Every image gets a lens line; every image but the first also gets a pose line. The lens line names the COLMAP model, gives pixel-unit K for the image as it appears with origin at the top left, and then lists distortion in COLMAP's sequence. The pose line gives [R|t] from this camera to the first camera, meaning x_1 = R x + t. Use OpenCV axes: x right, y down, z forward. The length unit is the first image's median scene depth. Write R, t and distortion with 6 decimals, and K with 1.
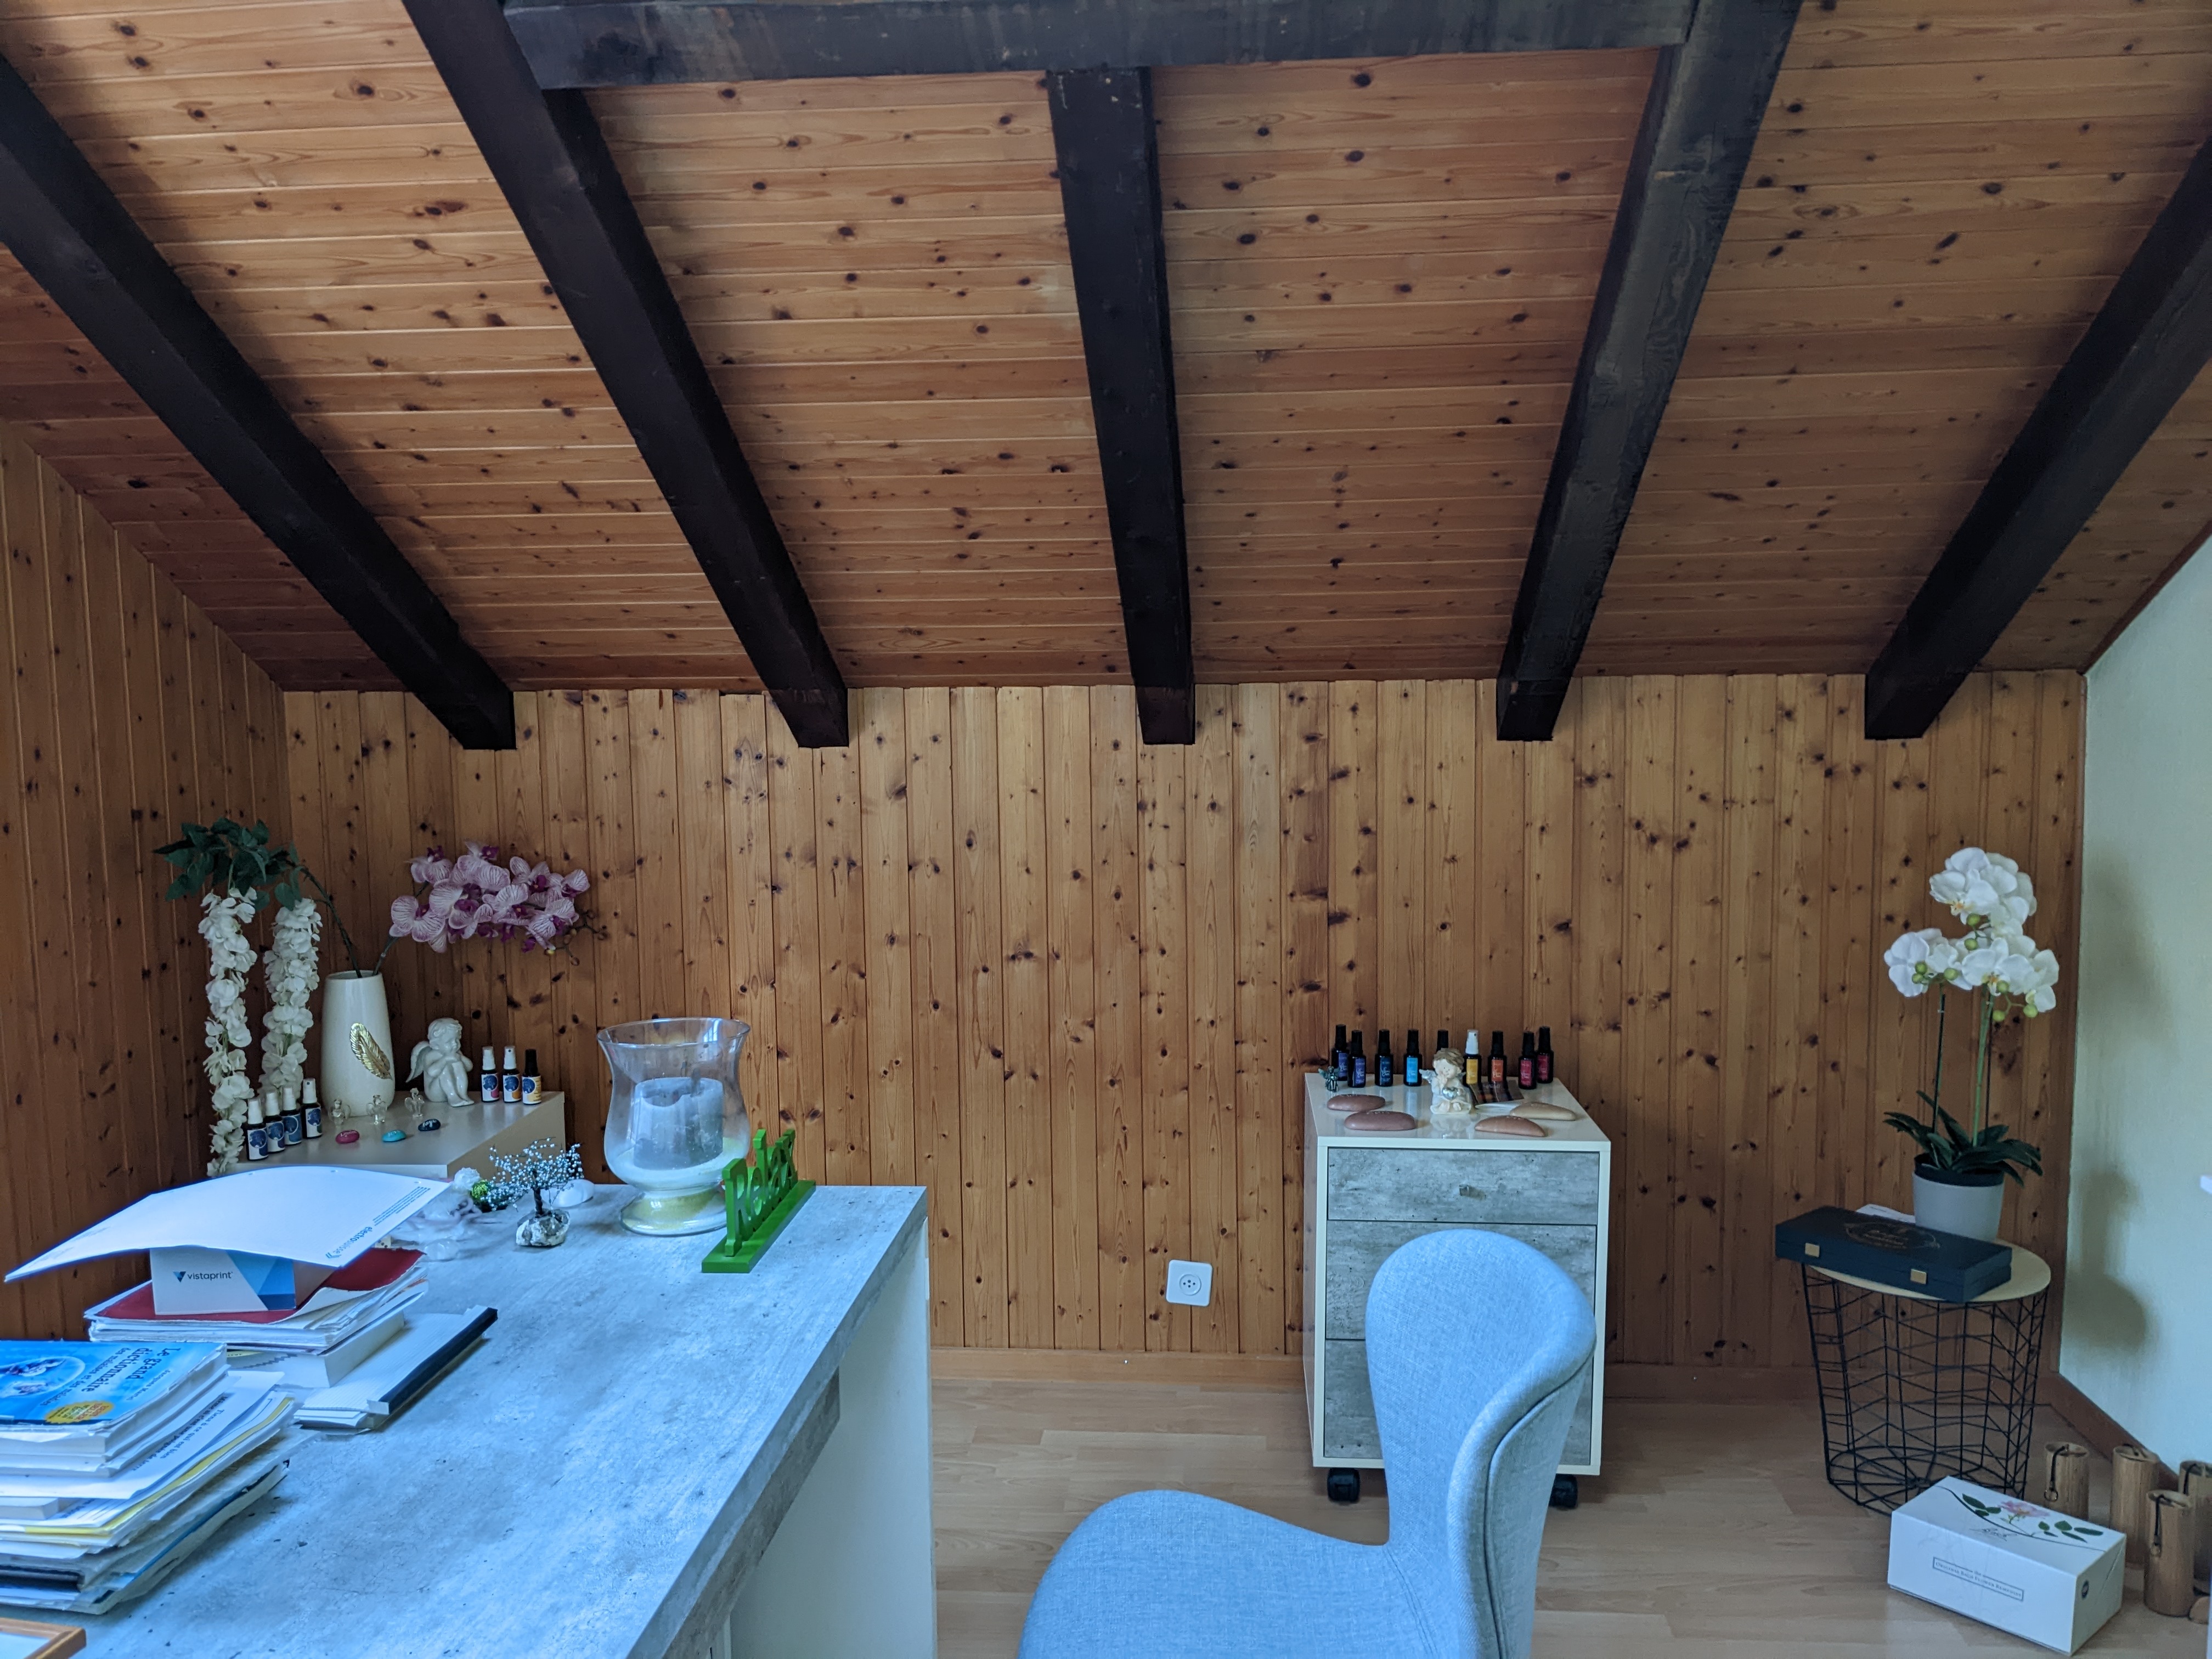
lens RADIAL K [[1764.7, 0, 1112.0], [0, 1764.7, 839.0], [0, 0, 1]] dist [0.050138, -0.069309]
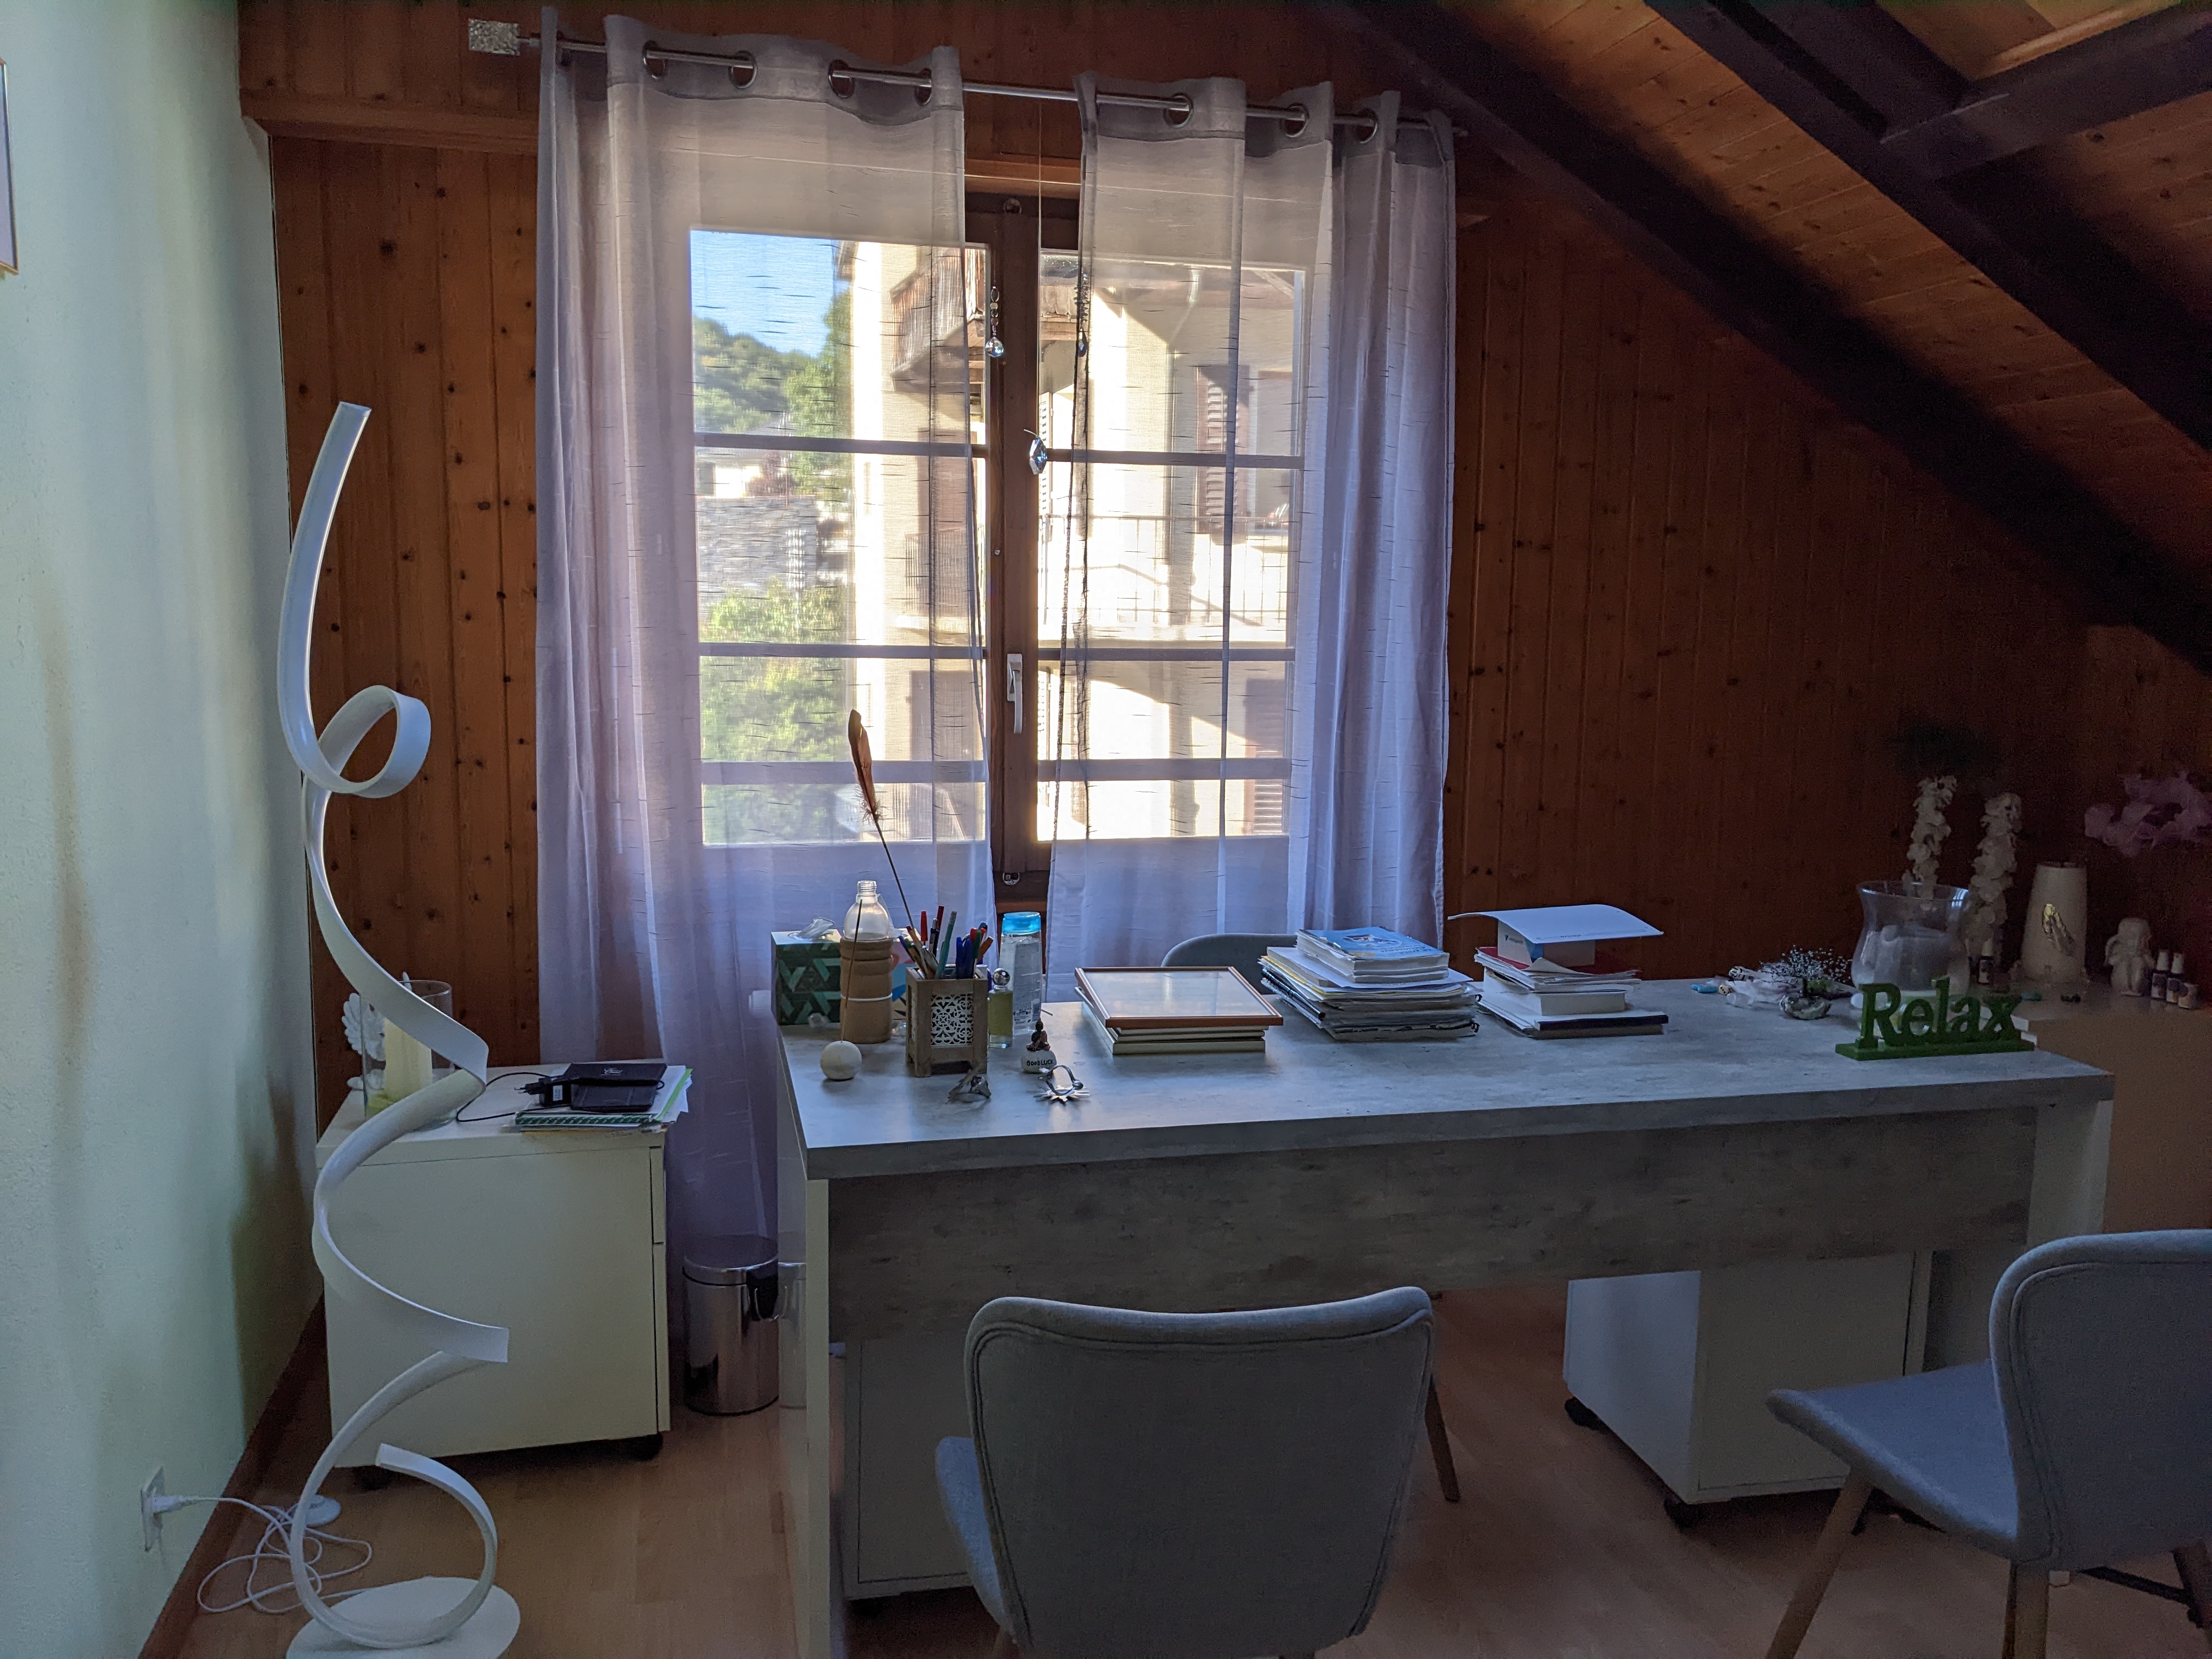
lens RADIAL K [[1764.7, 0, 1105.0], [0, 1764.7, 827.0], [0, 0, 1]] dist [0.050138, -0.069309]
pose [[0.326890, 0.138693, -0.934830, 0.189939], [-0.106813, 0.988257, 0.109269, -0.004234], [0.939007, 0.064133, 0.337866, -0.002655]]
